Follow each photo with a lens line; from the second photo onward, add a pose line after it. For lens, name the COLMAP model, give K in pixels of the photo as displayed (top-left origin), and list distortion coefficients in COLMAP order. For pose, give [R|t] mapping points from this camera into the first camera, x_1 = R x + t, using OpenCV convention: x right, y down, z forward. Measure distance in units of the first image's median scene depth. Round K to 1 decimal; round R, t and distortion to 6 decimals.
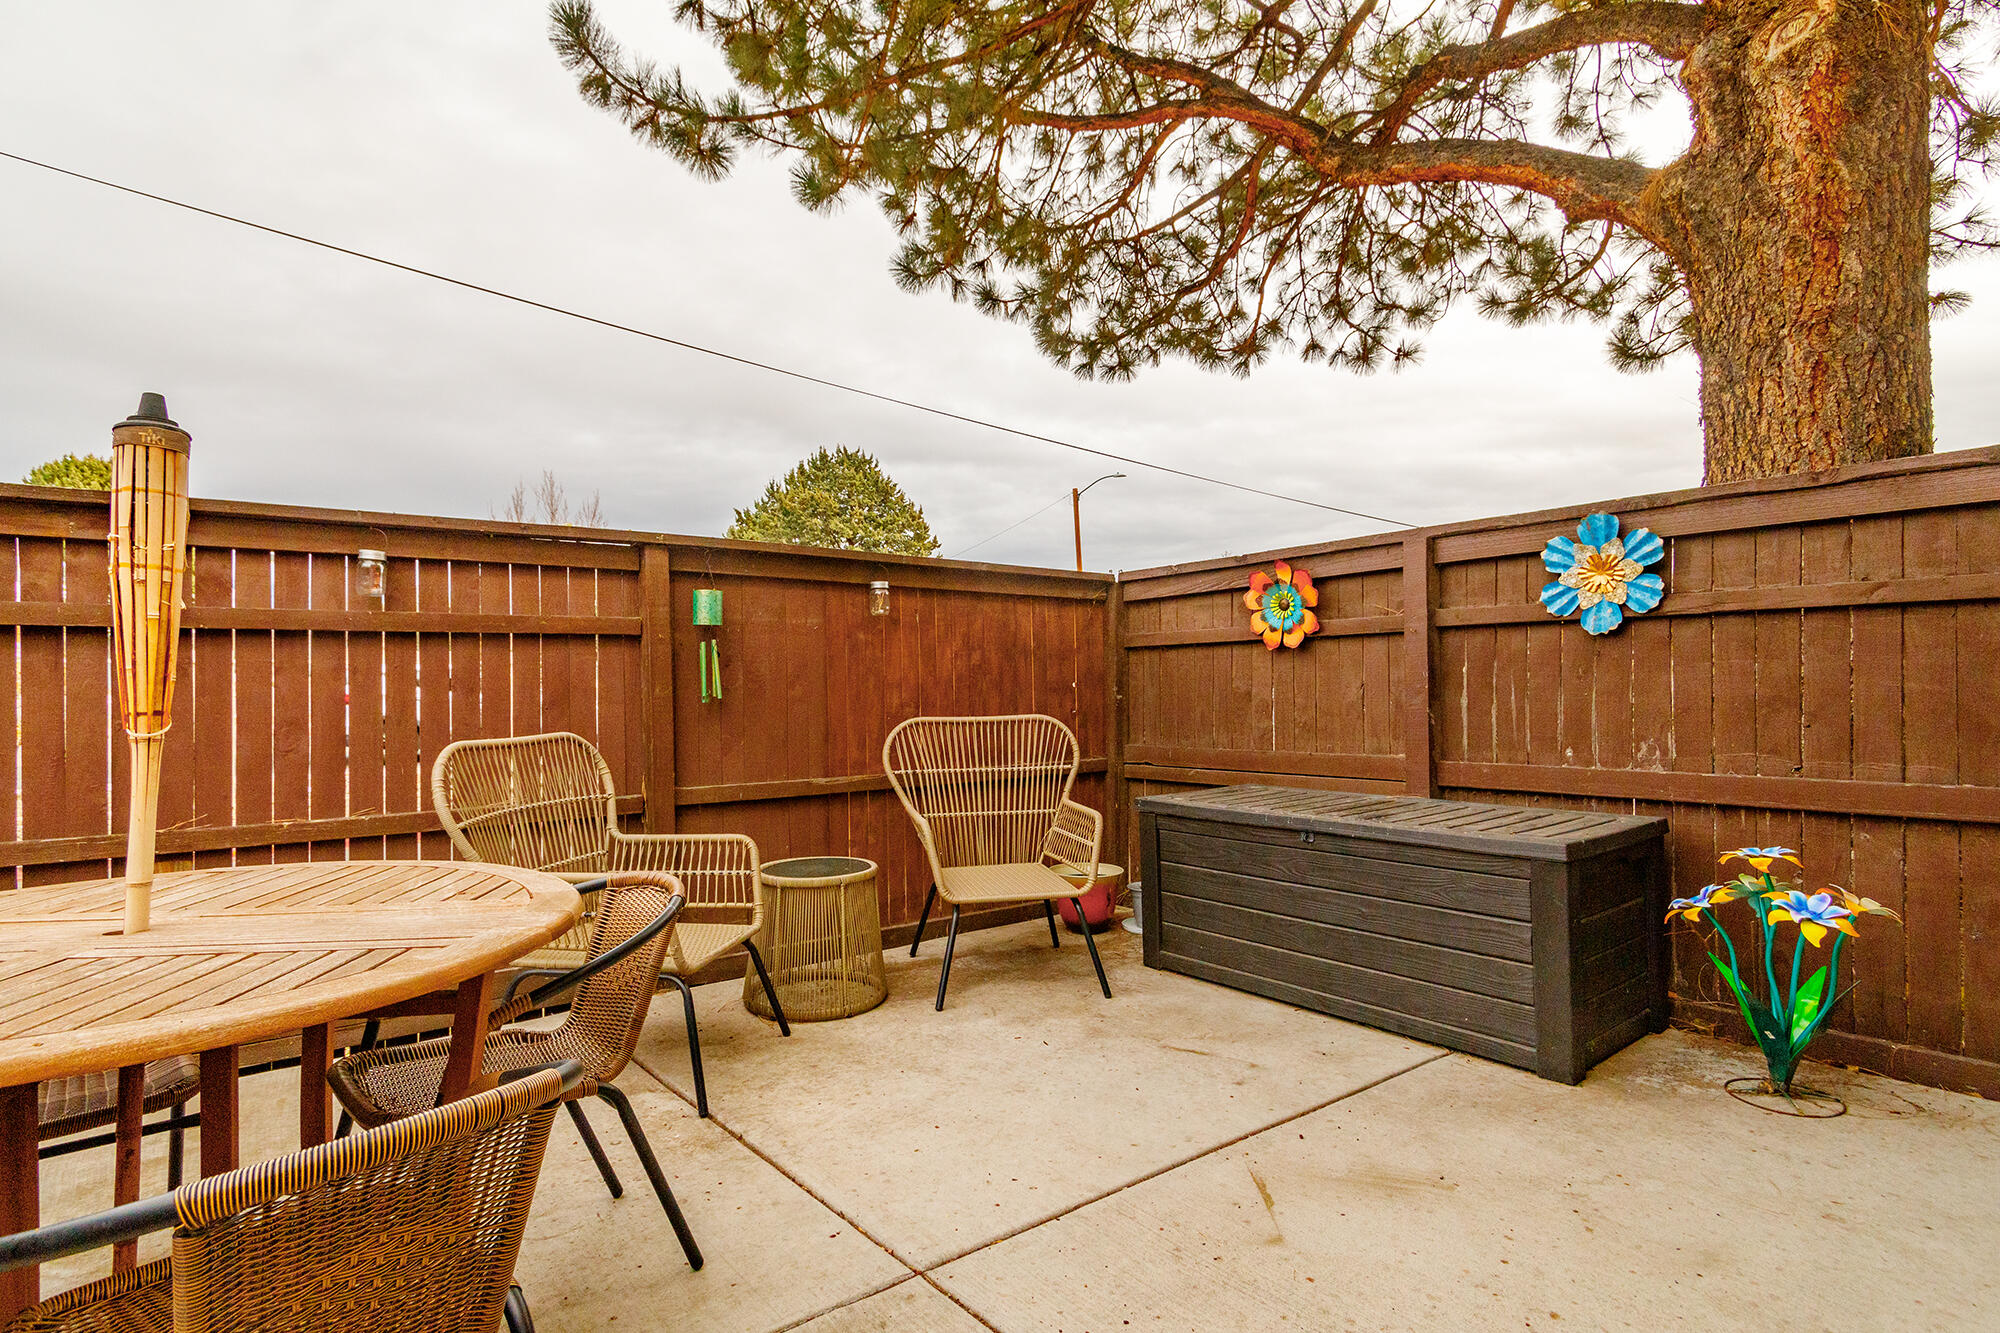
lens RADIAL K [[950.6, 0, 990.3], [0, 950.6, 672.4], [0, 0, 1]] dist [0.018690, -0.008884]
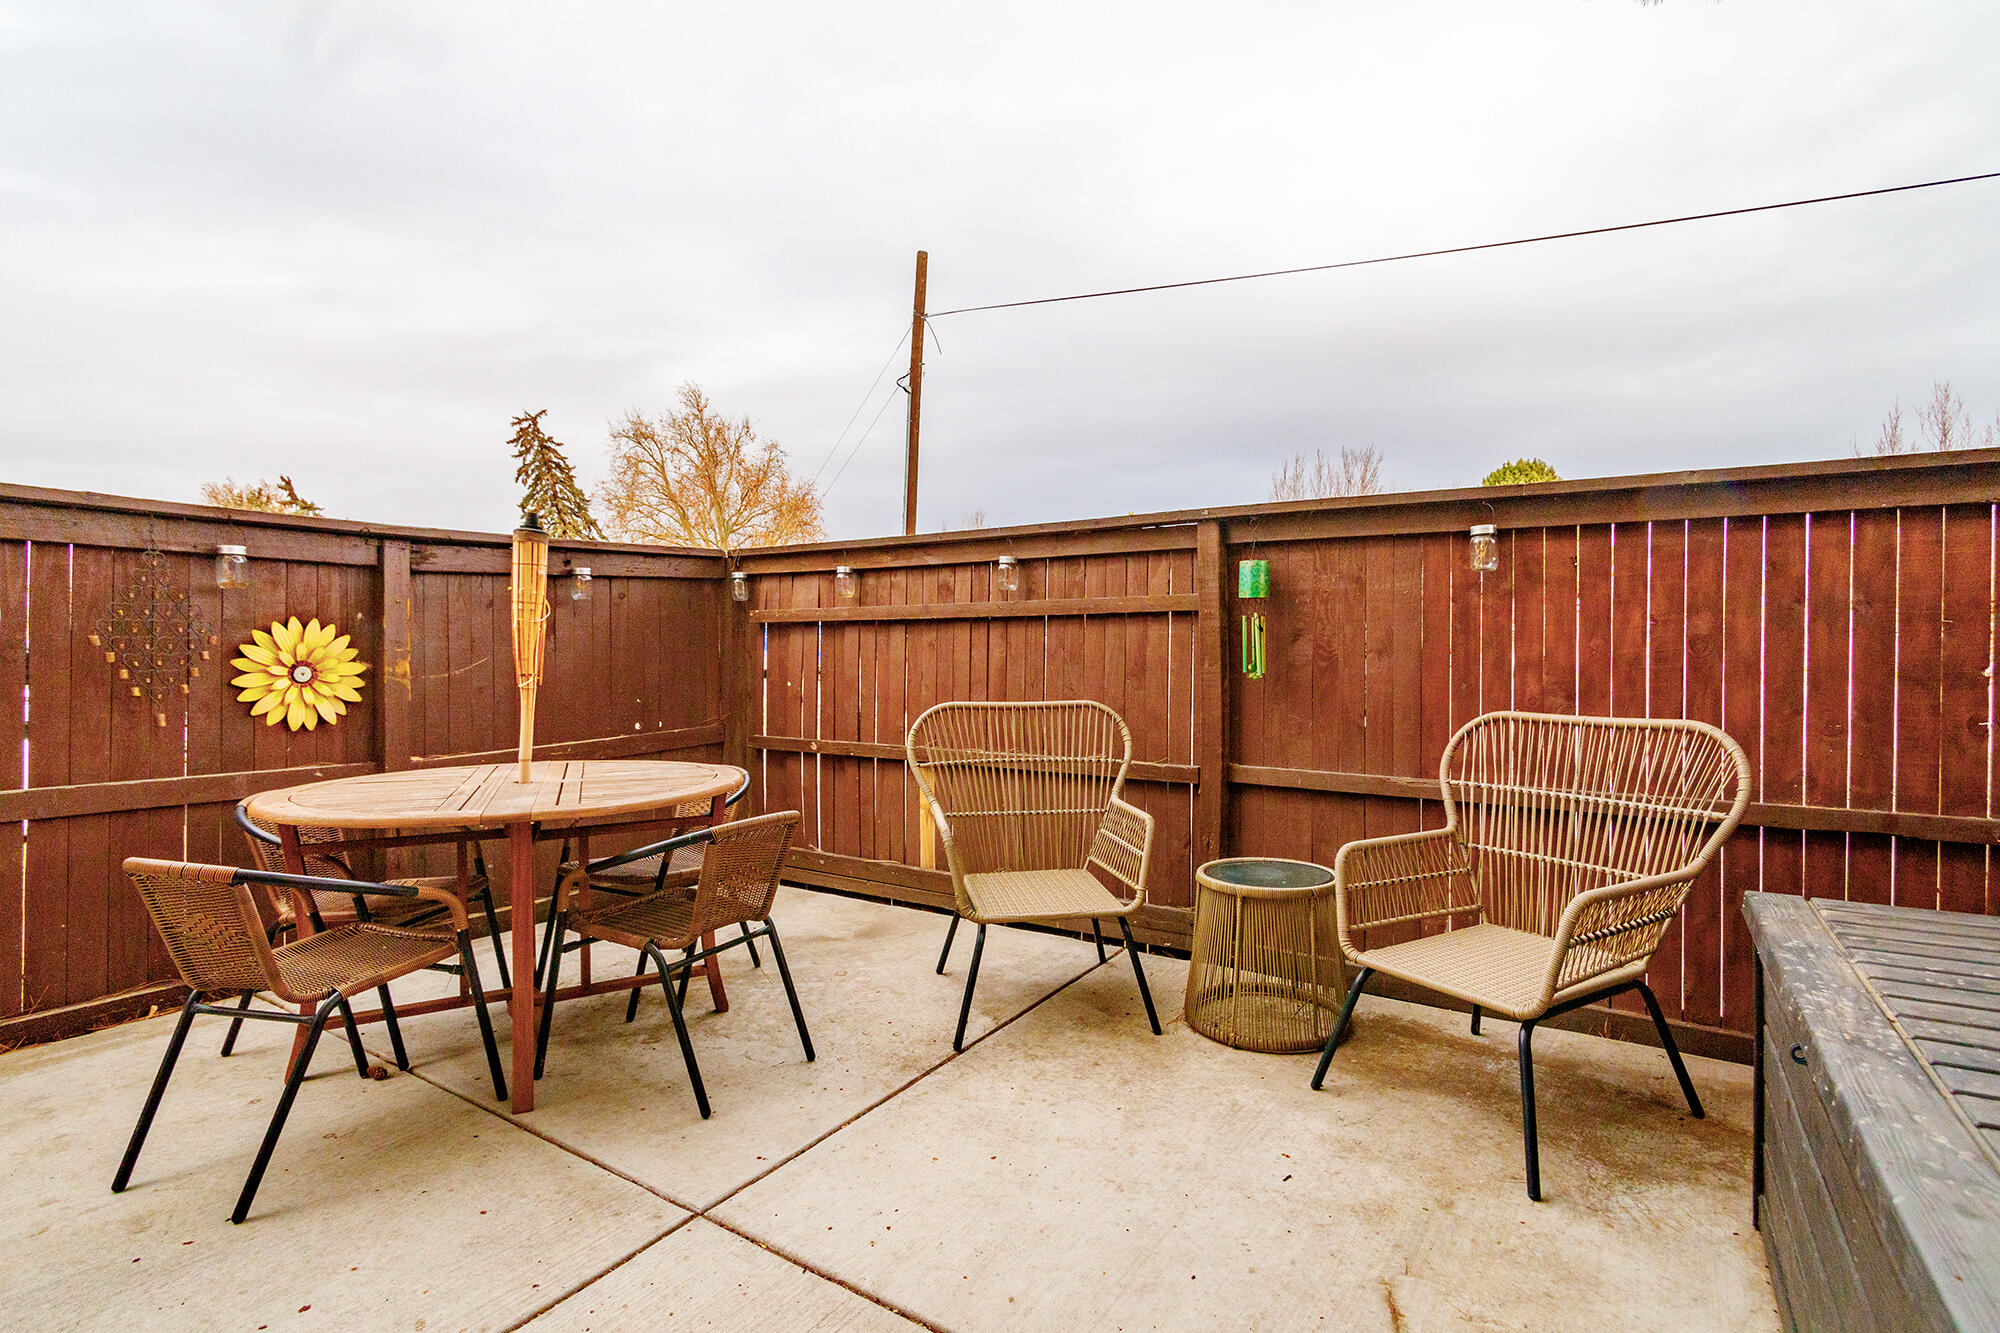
lens RADIAL K [[950.6, 0, 1078.9], [0, 950.6, 668.6], [0, 0, 1]] dist [0.018690, -0.008884]
pose [[0.377965, 0.022991, -0.925535, 0.607969], [0.011235, 0.999504, 0.029417, -0.010573], [0.925752, -0.021516, 0.377519, 0.561005]]
